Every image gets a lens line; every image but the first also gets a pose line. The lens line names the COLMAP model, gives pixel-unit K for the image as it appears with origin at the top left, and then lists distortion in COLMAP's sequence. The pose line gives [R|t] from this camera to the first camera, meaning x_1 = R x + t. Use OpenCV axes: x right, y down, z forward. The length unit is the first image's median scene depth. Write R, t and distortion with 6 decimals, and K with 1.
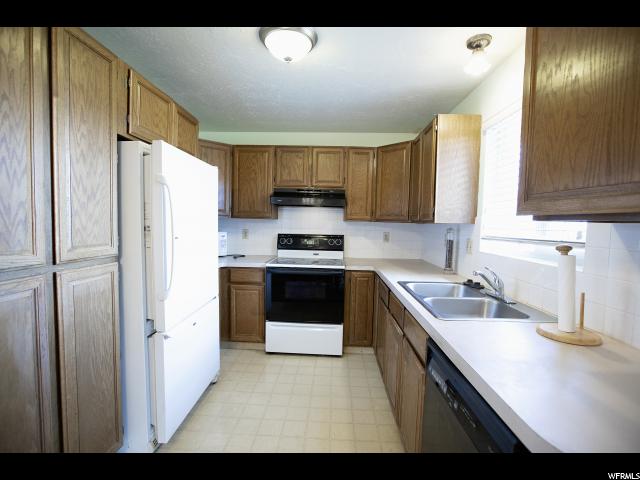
lens RADIAL K [[307.0, 0, 321.2], [0, 307.0, 240.1], [0, 0, 1]] dist [-0.025470, 0.004642]
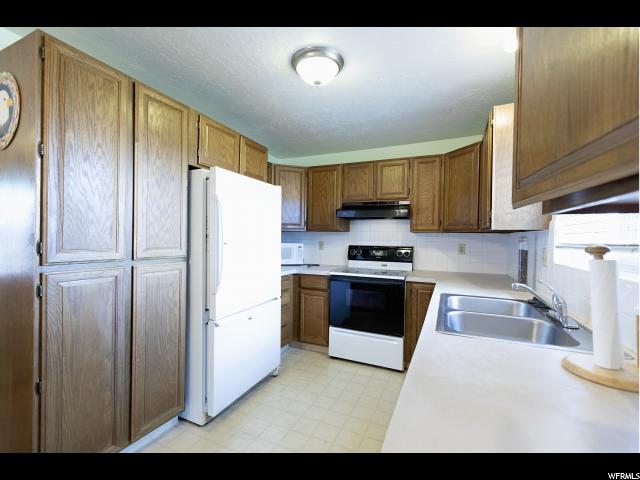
lens RADIAL K [[289.8, 0, 318.7], [0, 289.8, 239.2], [0, 0, 1]] dist [0.001618, -0.000890]
pose [[0.924278, -0.007915, -0.381637, 0.247098], [-0.014608, 0.998319, -0.056085, 0.026984], [0.381440, 0.057413, 0.922609, 0.050458]]
